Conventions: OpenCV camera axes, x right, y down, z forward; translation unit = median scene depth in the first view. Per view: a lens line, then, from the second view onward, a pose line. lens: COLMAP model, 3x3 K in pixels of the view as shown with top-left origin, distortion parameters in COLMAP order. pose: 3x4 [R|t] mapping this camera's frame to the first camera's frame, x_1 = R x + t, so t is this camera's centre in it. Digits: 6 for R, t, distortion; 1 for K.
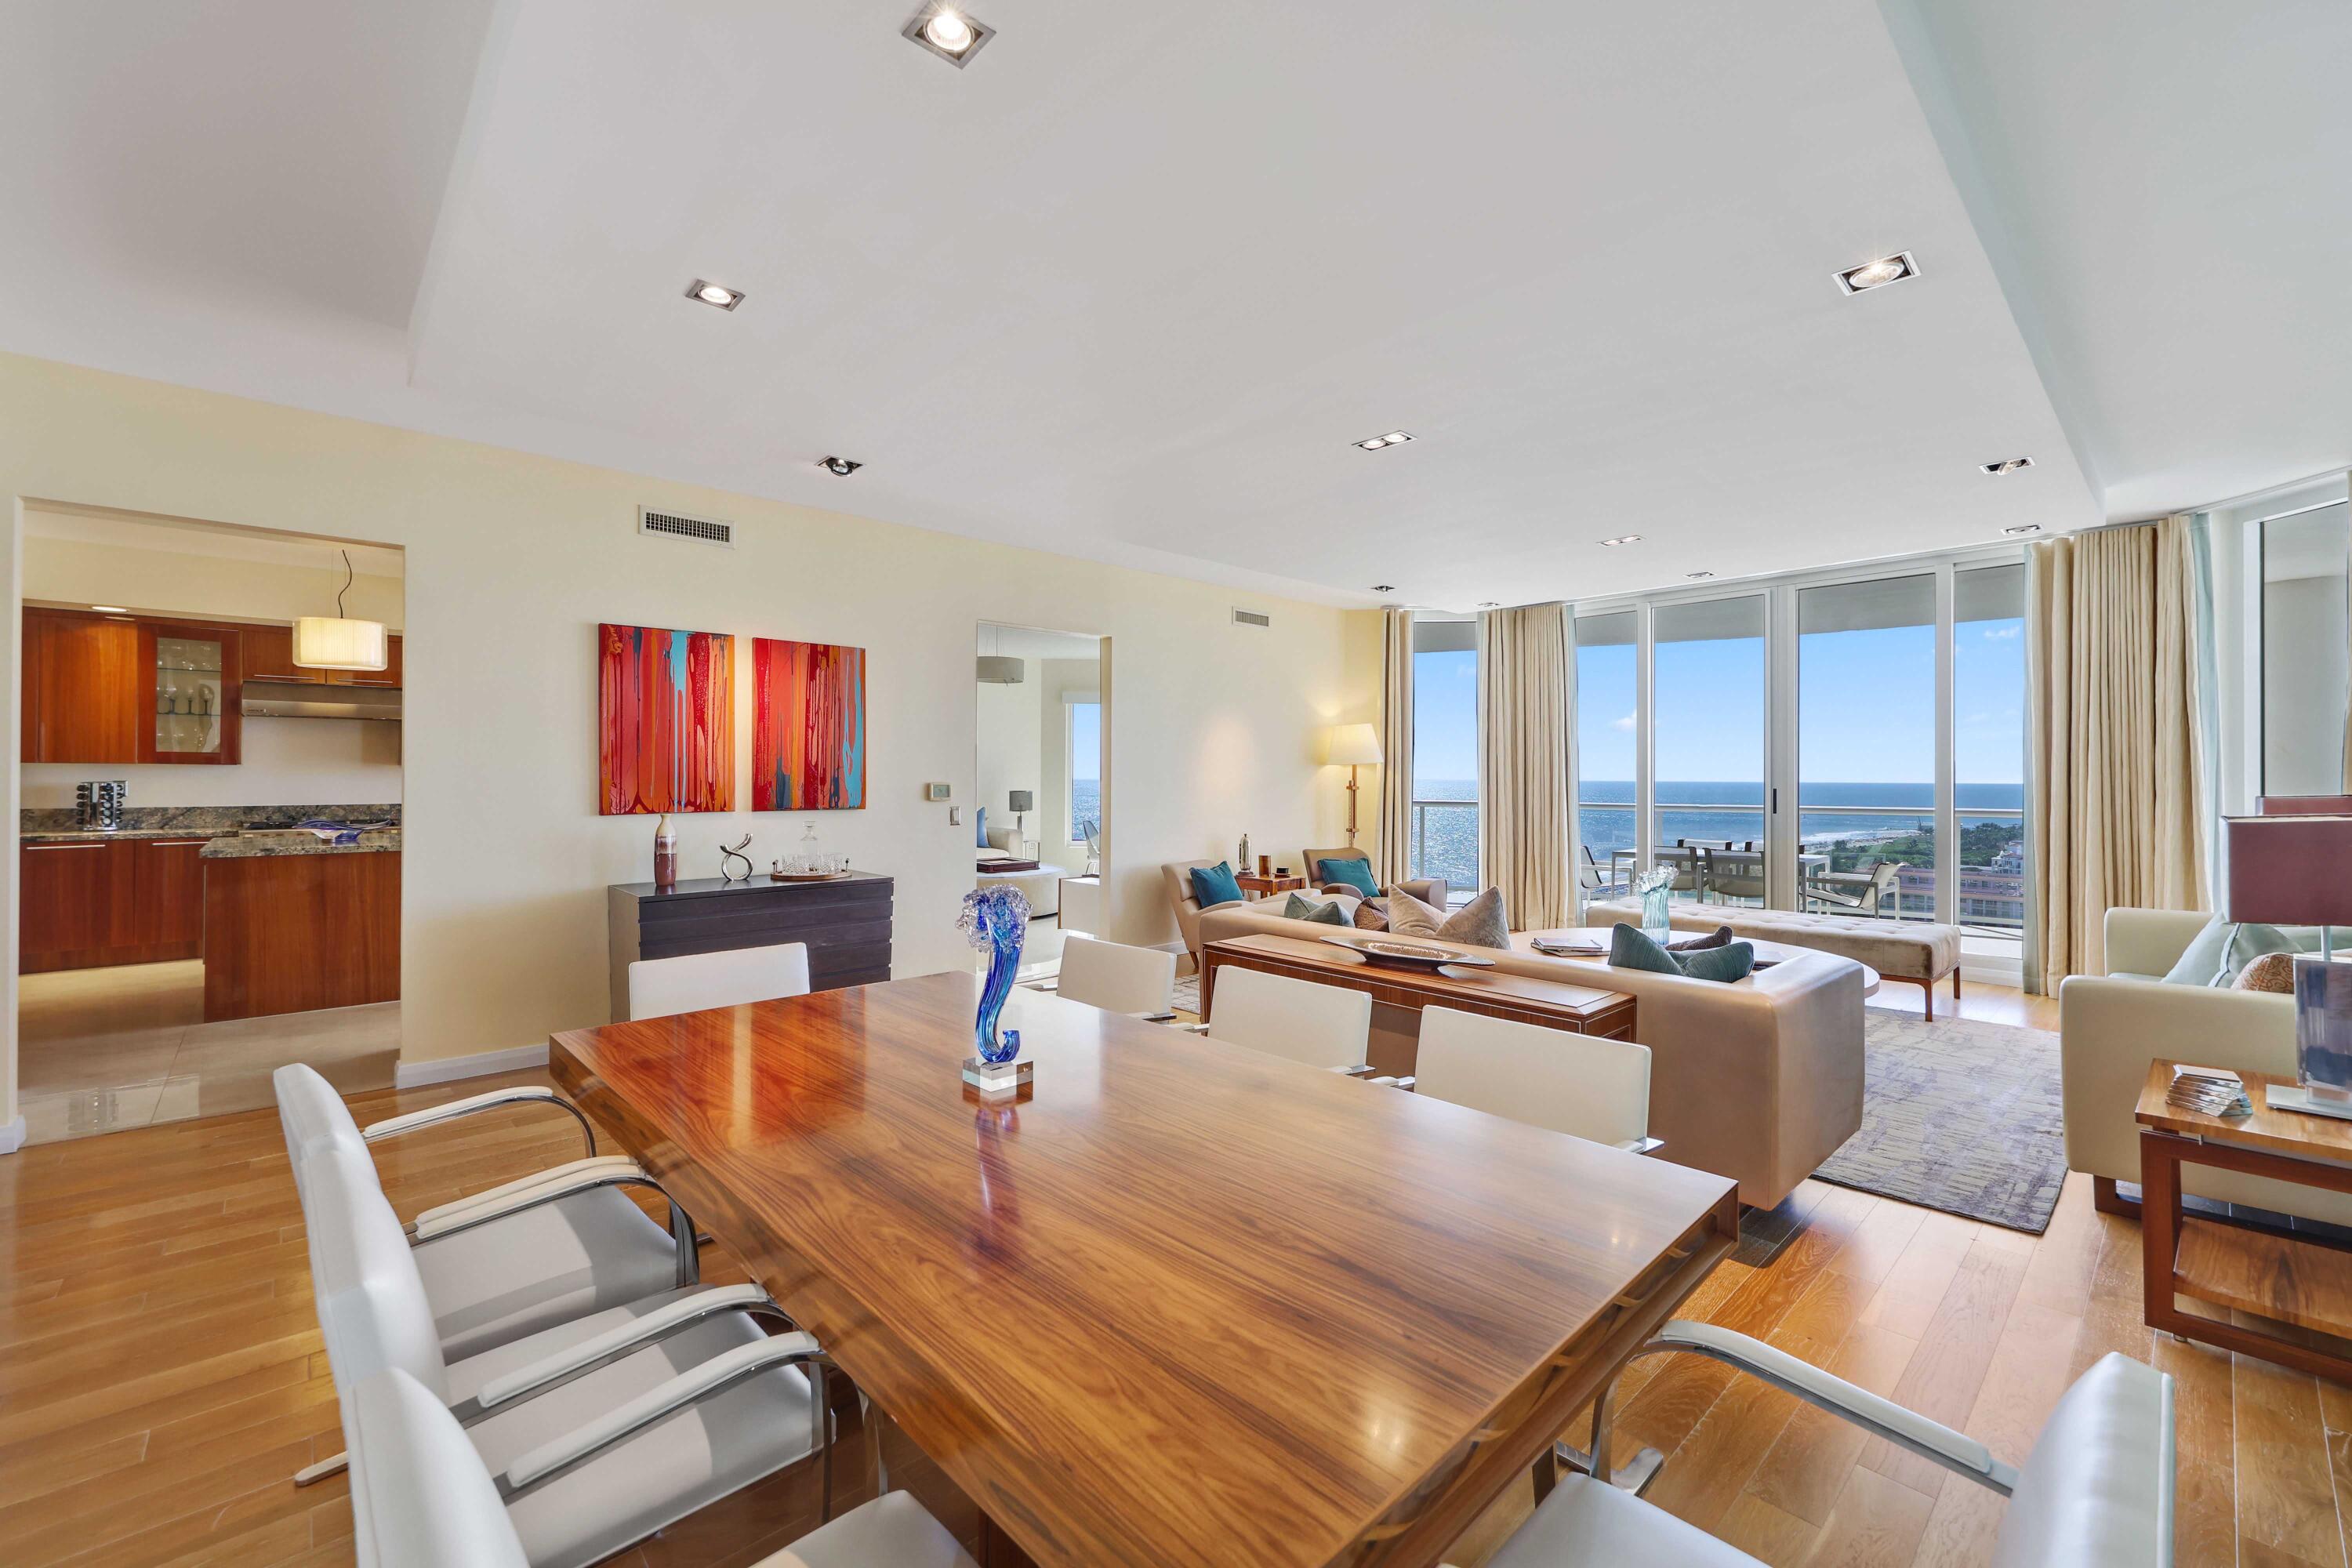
lens RADIAL K [[989.2, 0, 1176.0], [0, 989.2, 773.4], [0, 0, 1]] dist [0.019383, -0.001056]
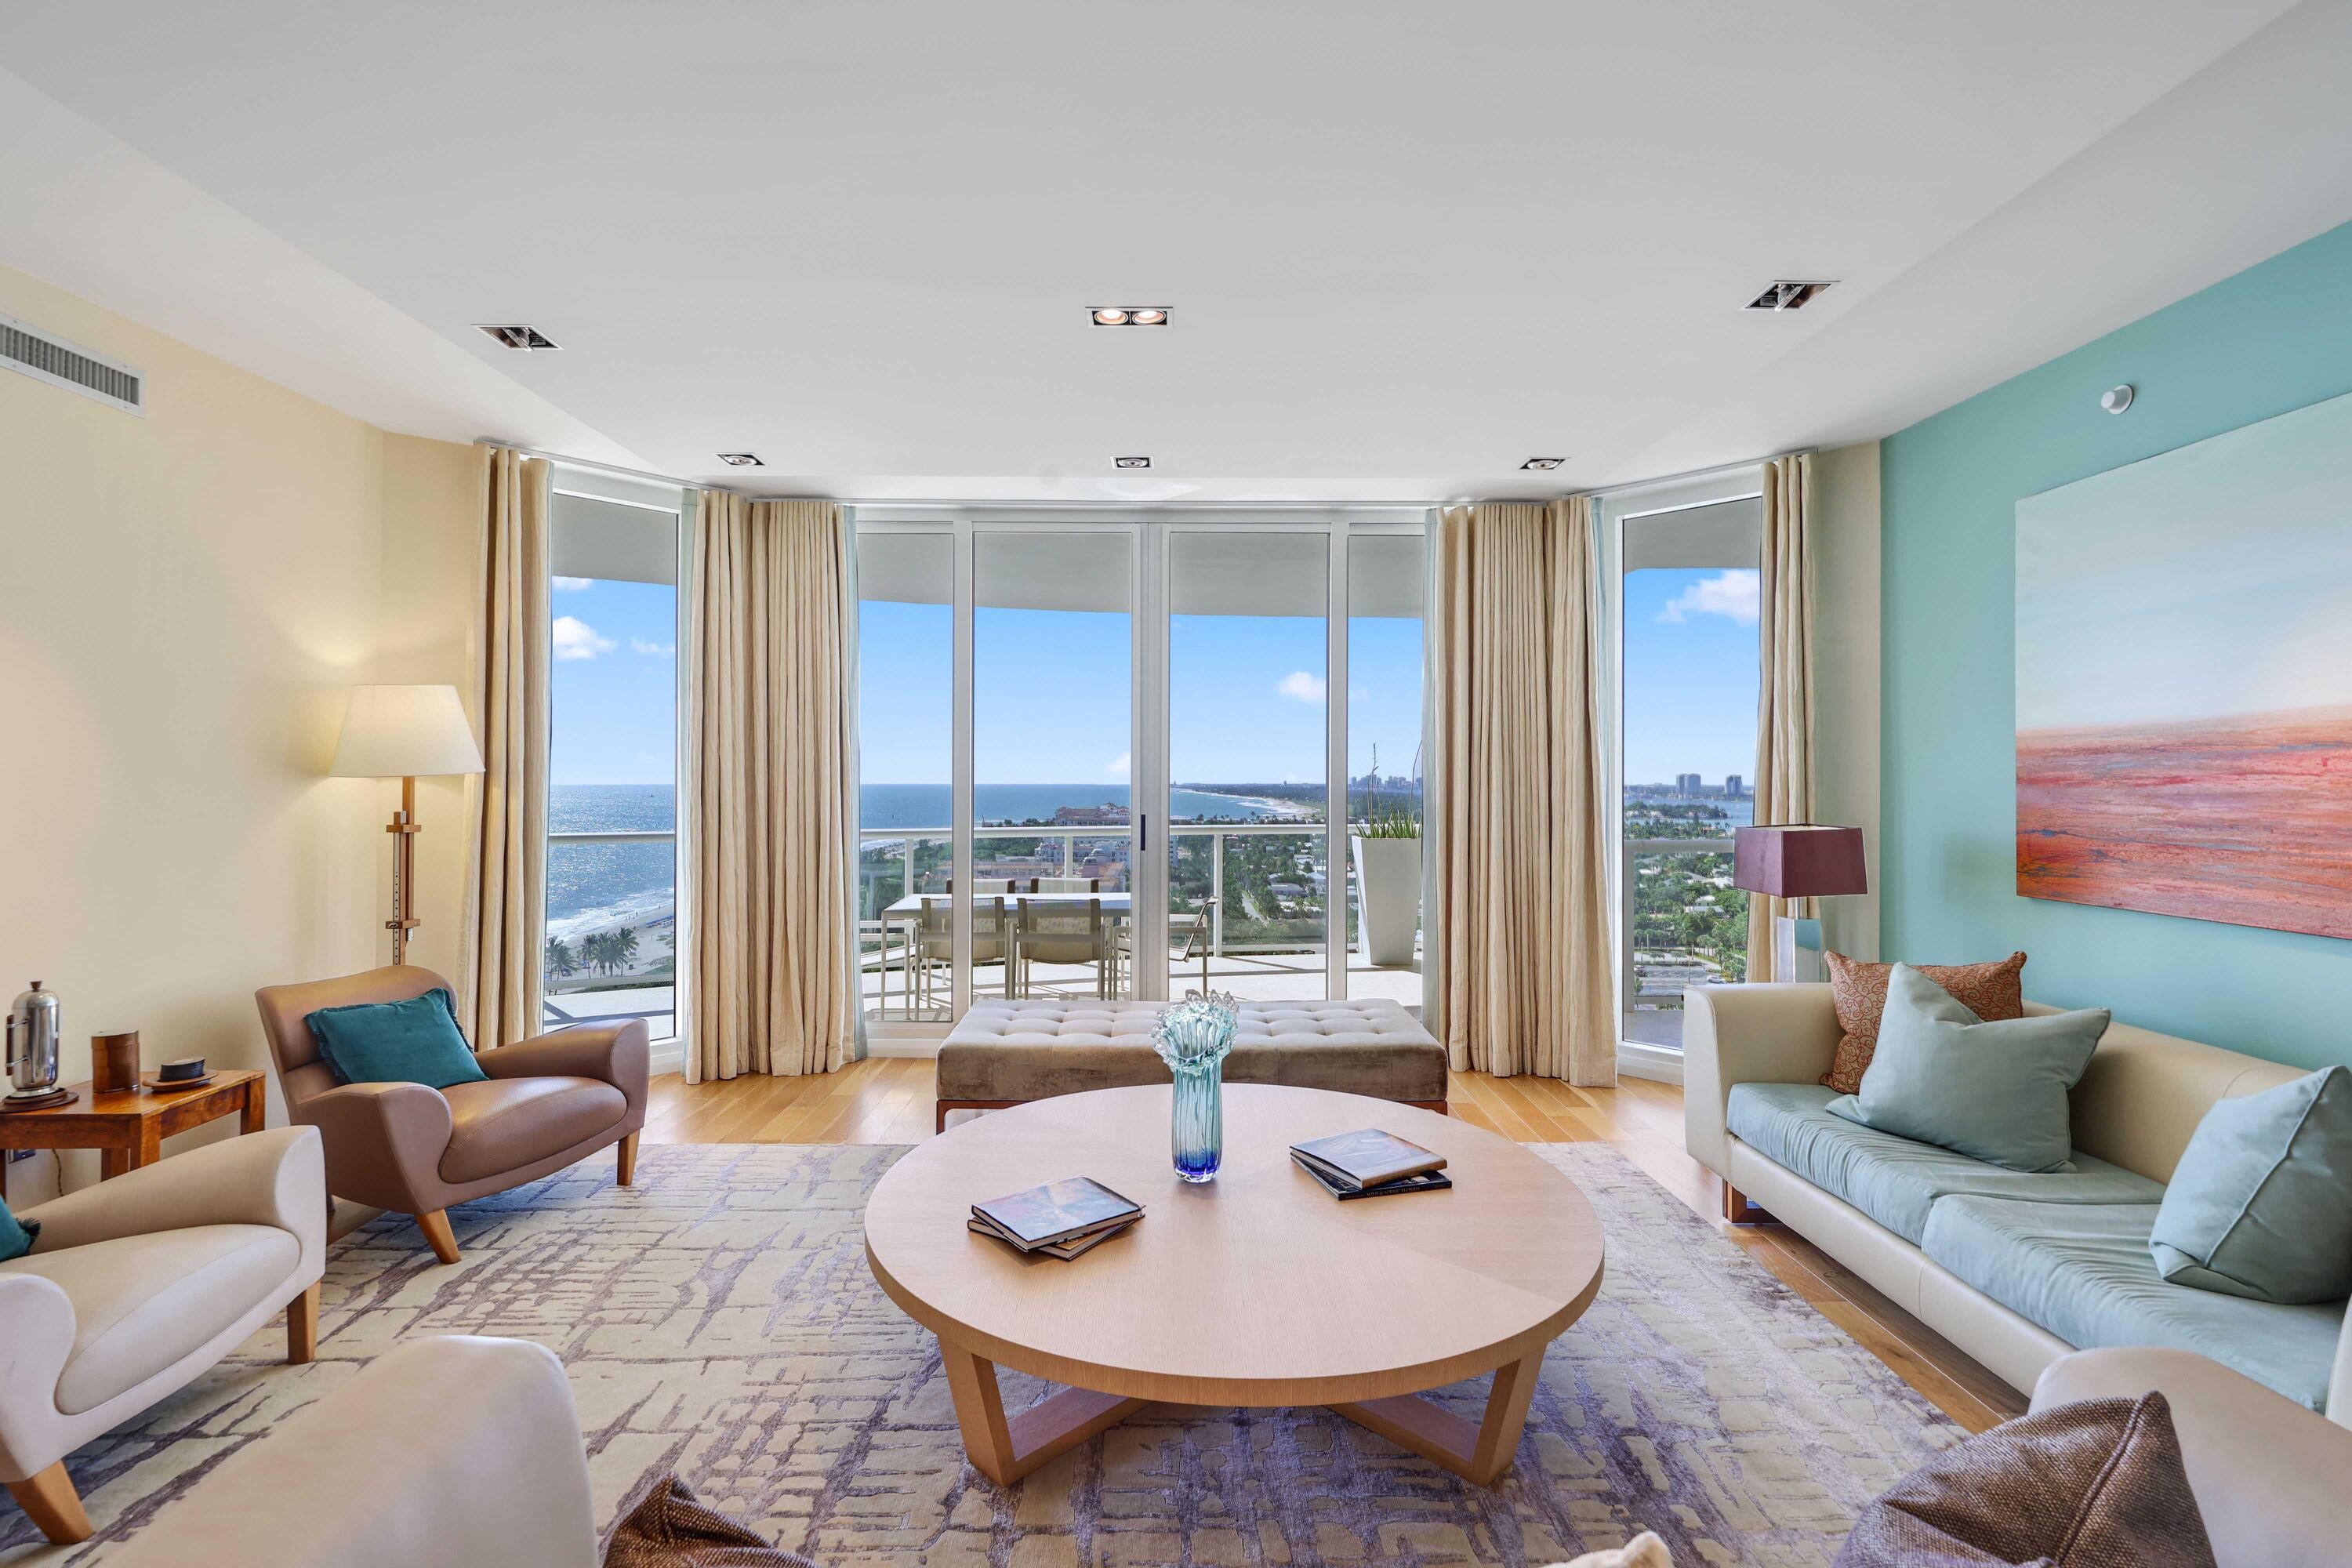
lens RADIAL K [[1072.0, 0, 1181.3], [0, 1072.0, 771.9], [0, 0, 1]] dist [0.003855, -0.001130]
pose [[0.667865, 0.002193, 0.744279, 0.054849], [0.000001, 0.999996, -0.002948, -0.009974], [-0.744282, 0.001970, 0.667862, 0.433017]]
